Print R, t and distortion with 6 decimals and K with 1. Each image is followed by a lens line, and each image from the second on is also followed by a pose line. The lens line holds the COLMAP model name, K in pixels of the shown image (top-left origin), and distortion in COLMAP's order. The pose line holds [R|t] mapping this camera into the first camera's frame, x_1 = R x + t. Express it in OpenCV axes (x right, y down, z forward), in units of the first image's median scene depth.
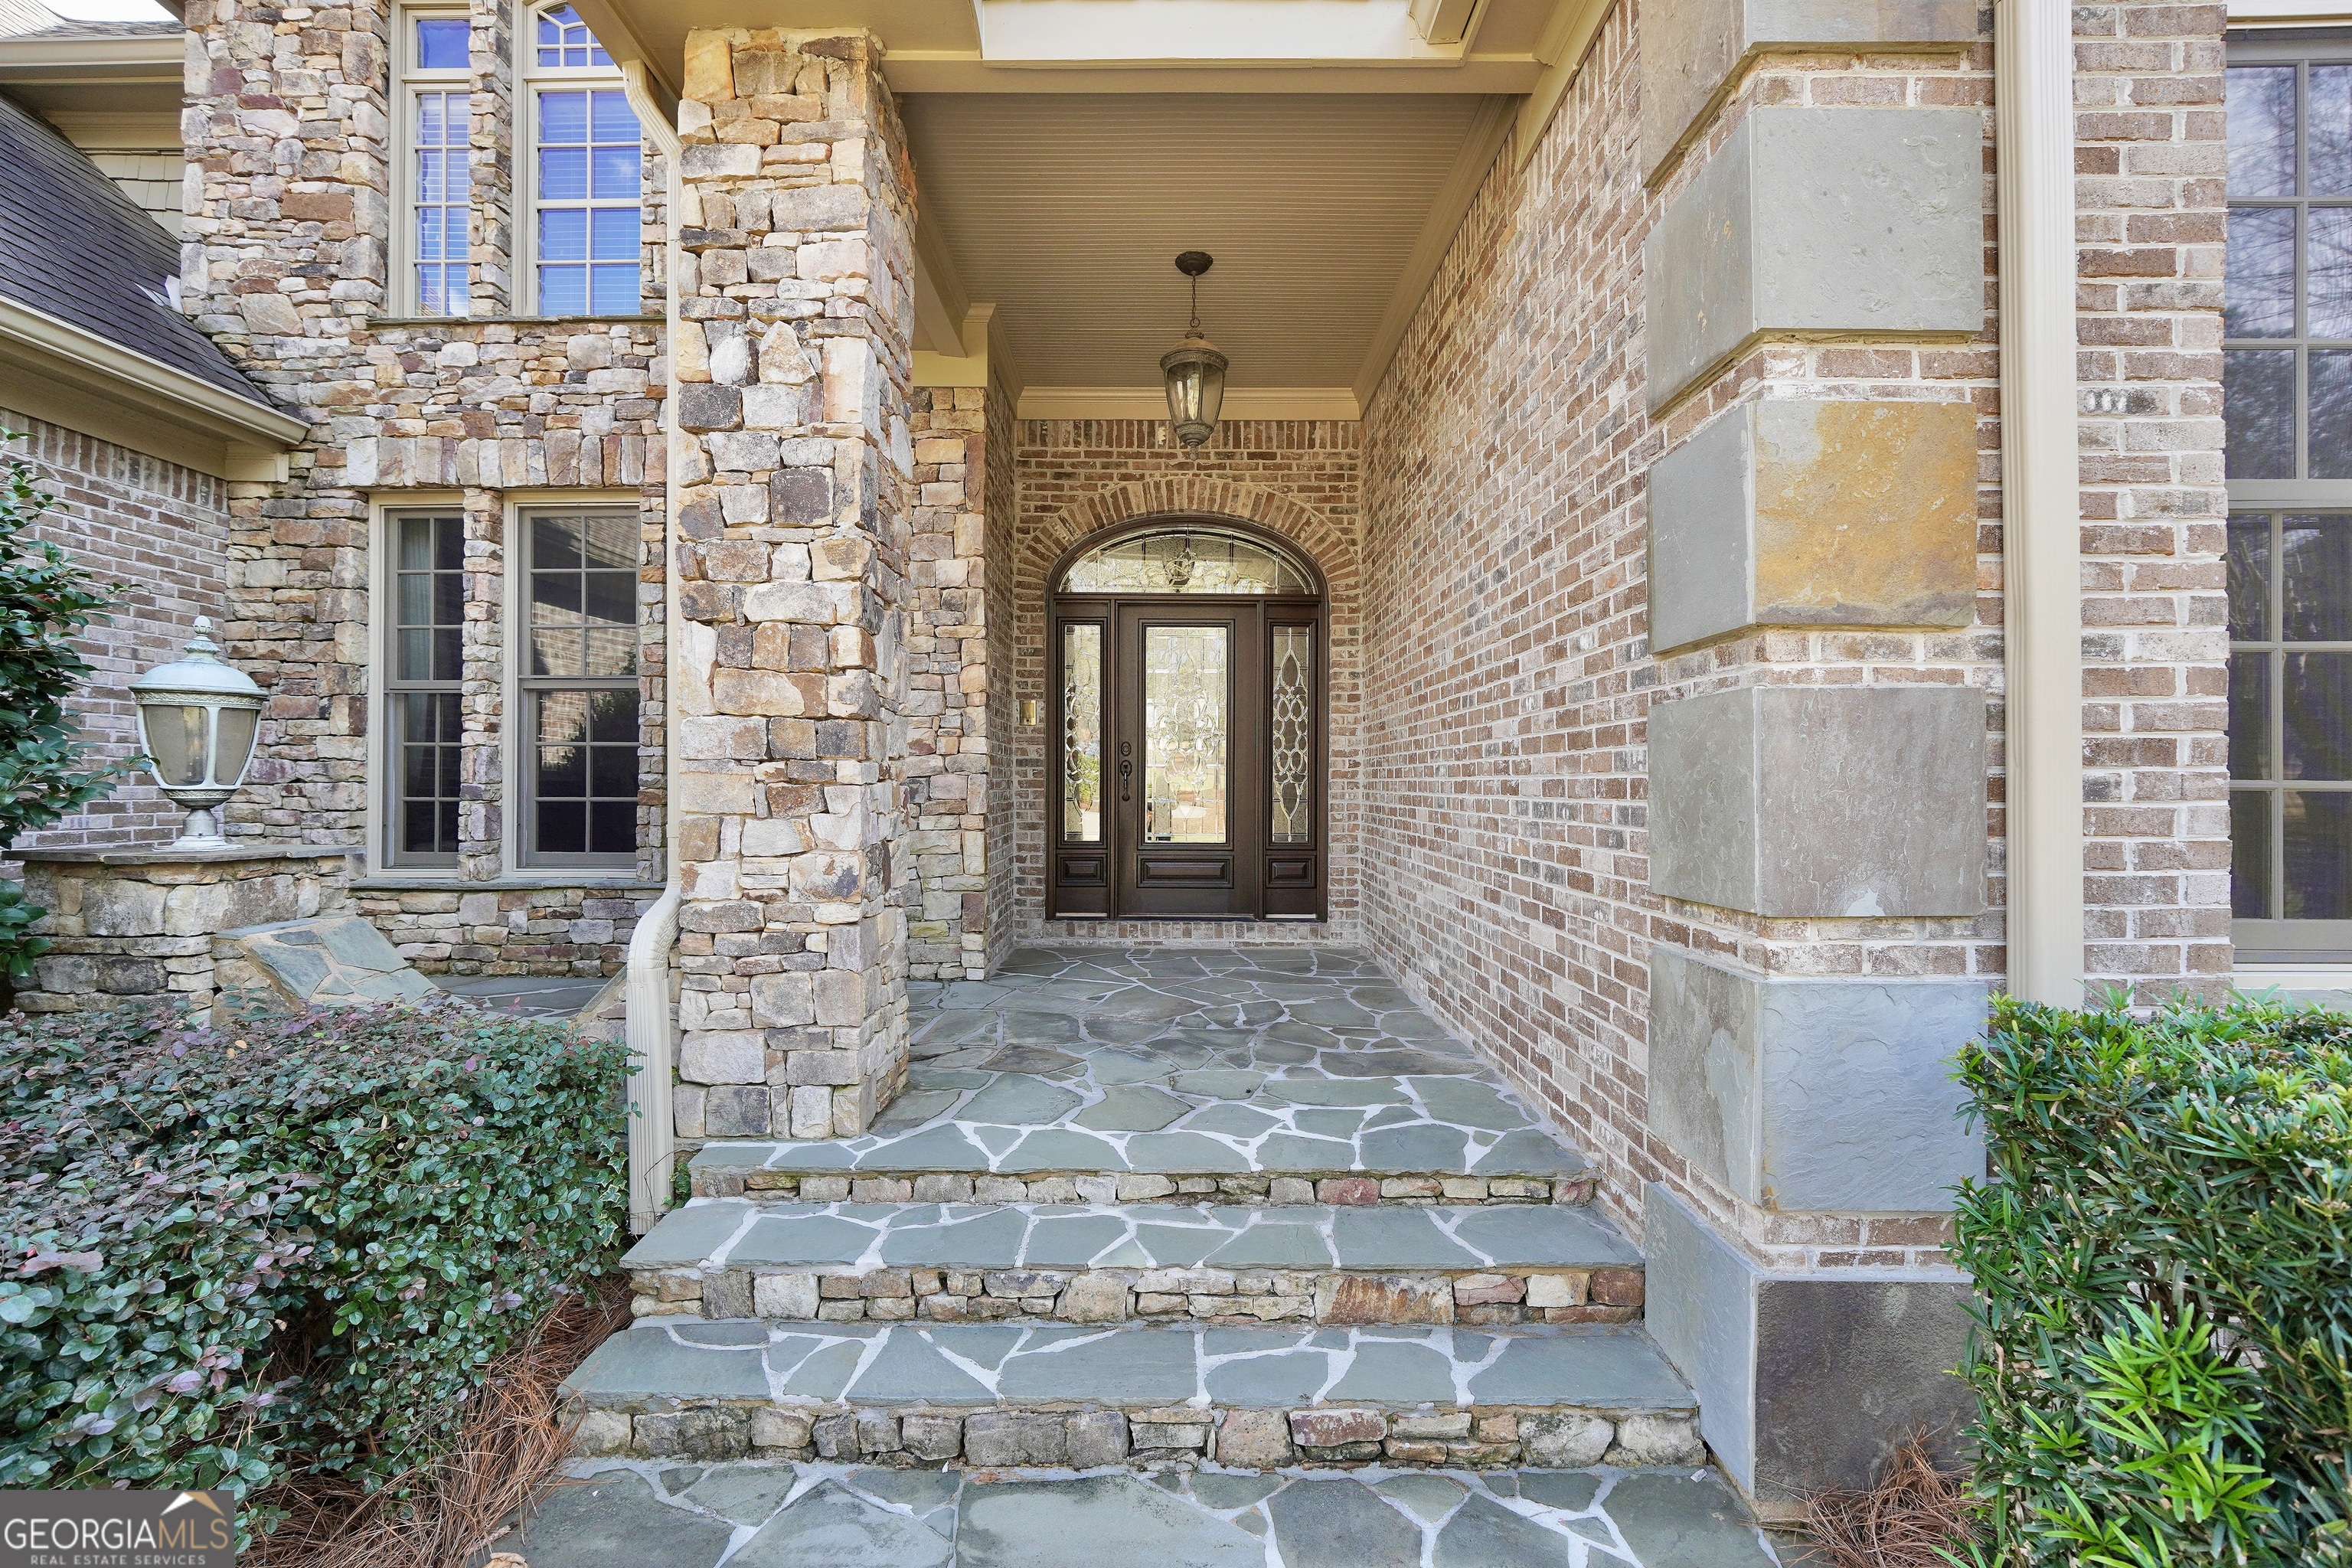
lens RADIAL K [[999.9, 0, 1173.6], [0, 999.9, 799.1], [0, 0, 1]] dist [-0.019011, 0.007781]
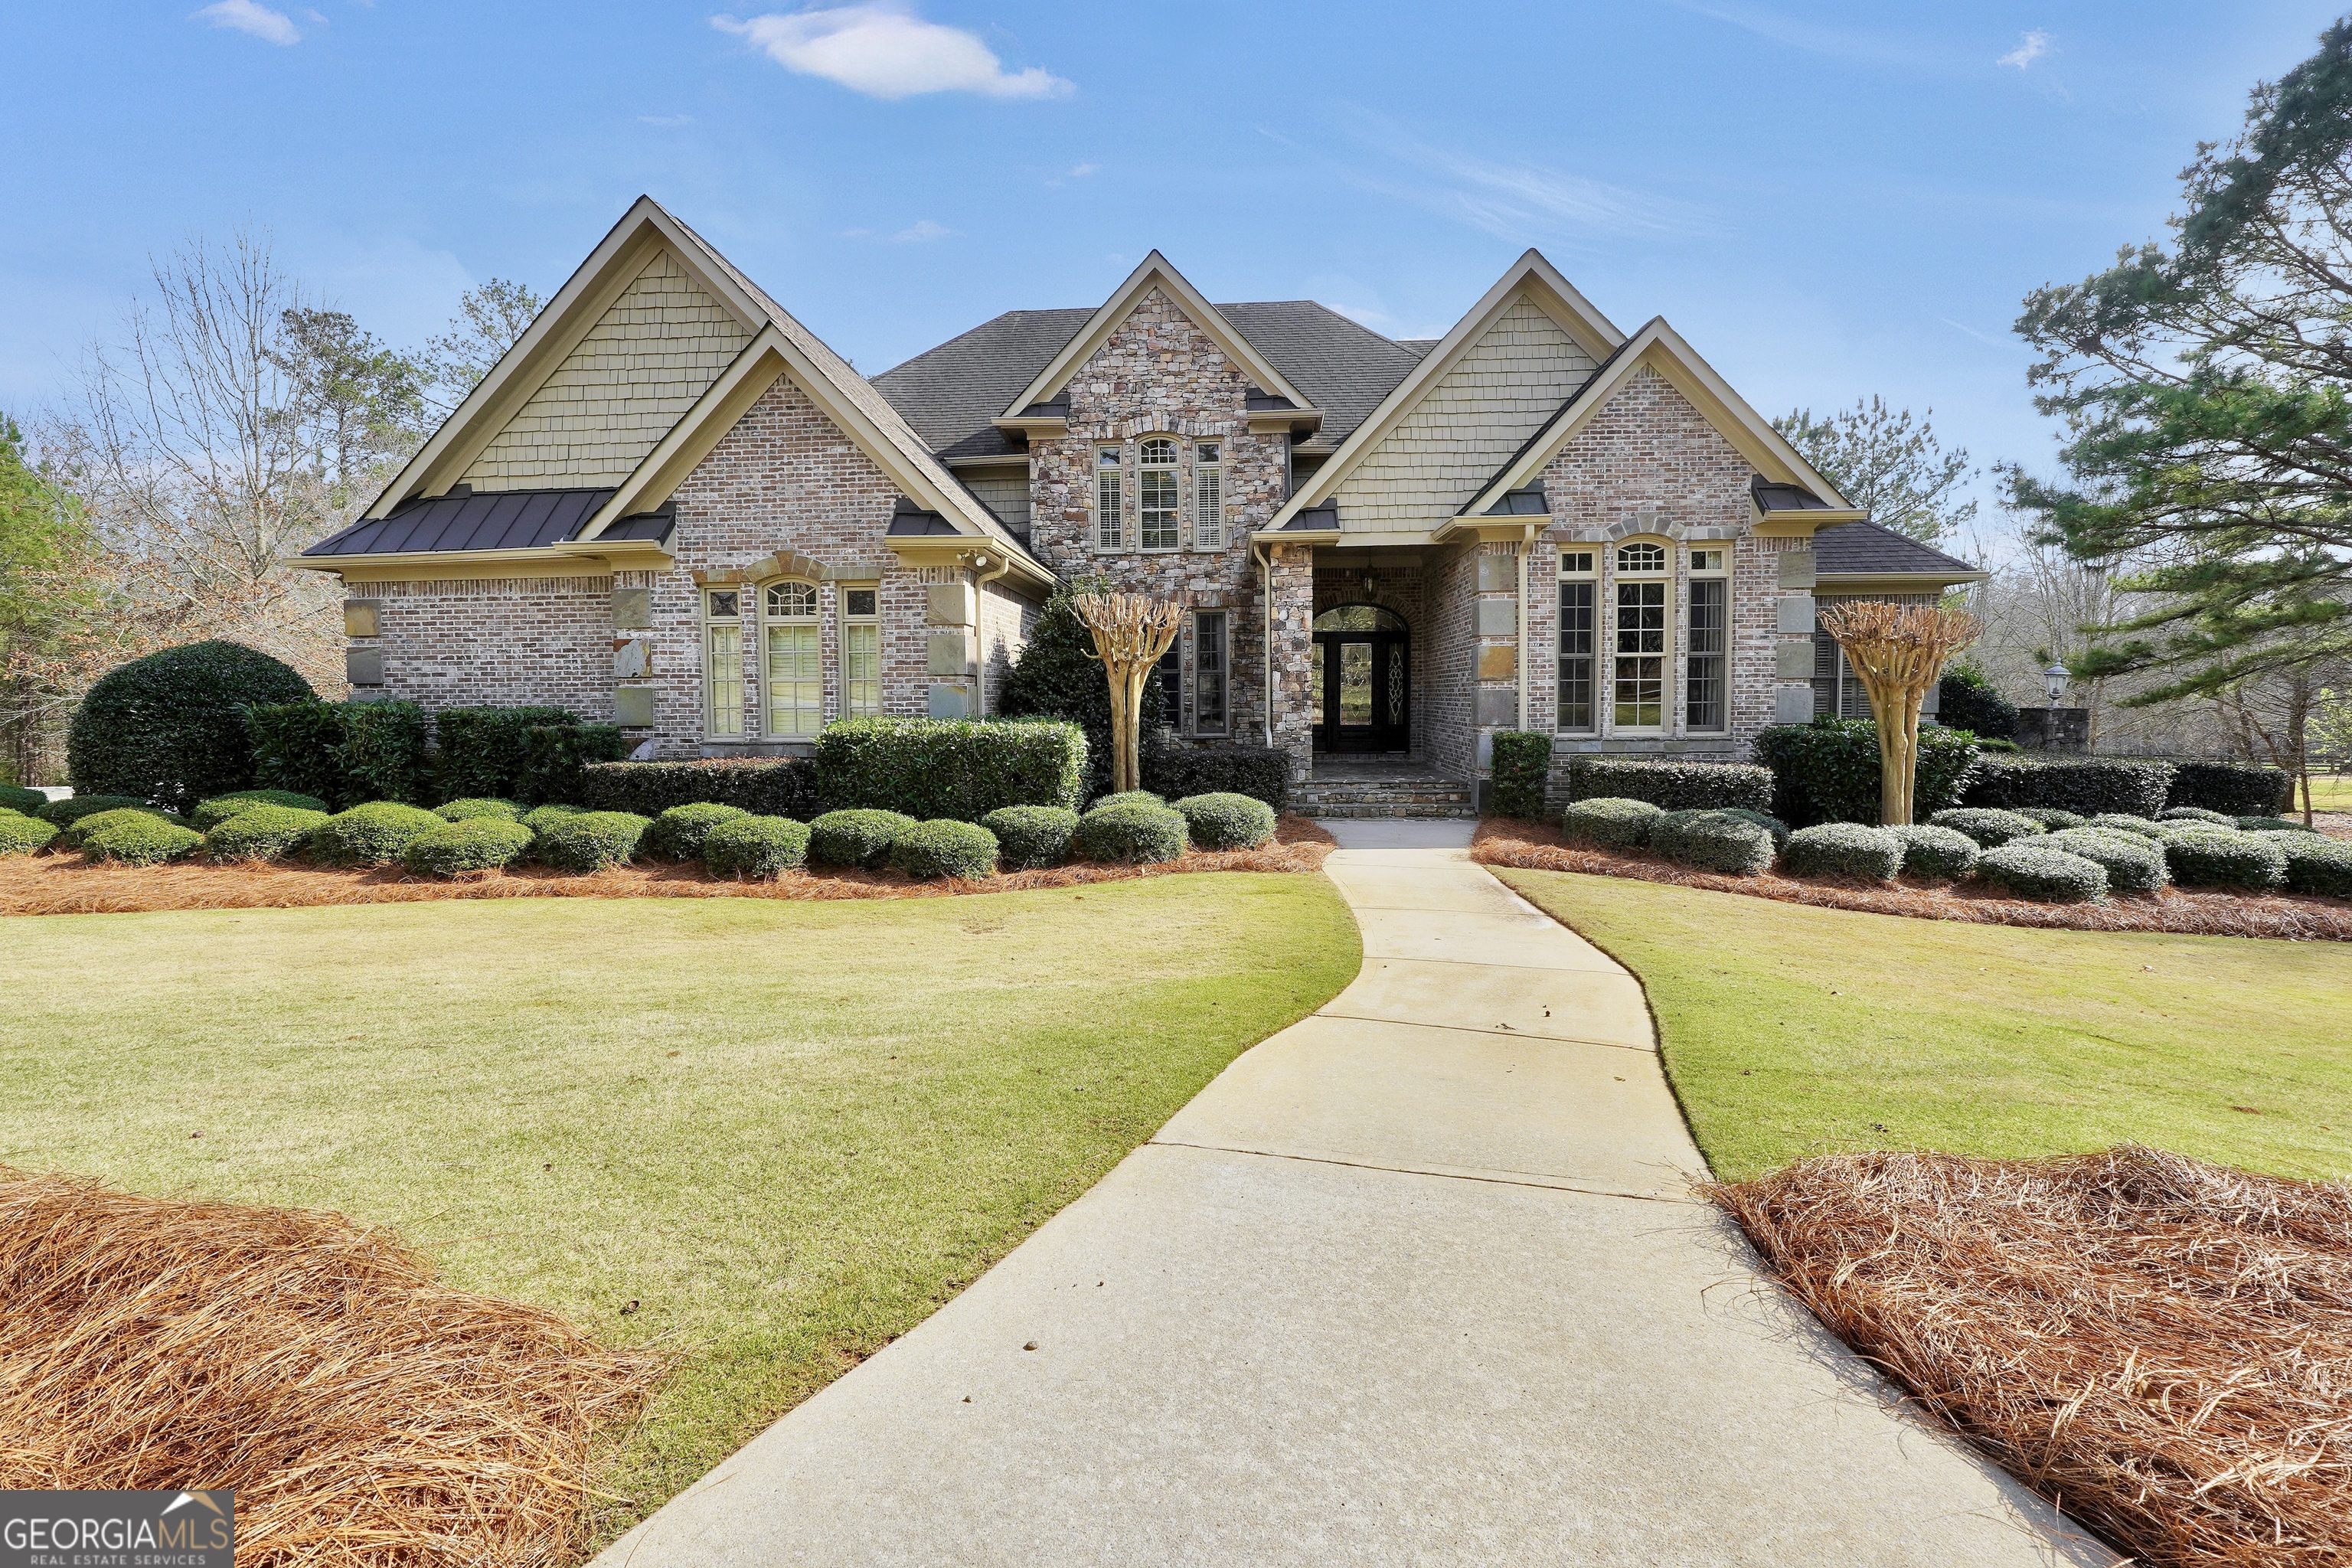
lens RADIAL K [[1008.4, 0, 1172.0], [0, 1008.4, 768.4], [0, 0, 1]] dist [-0.000974, 0.000007]
pose [[0.997331, -0.005513, -0.072801, -0.347908], [0.009687, 0.998321, 0.057109, 0.001974], [0.072364, -0.057662, 0.995710, -2.121456]]
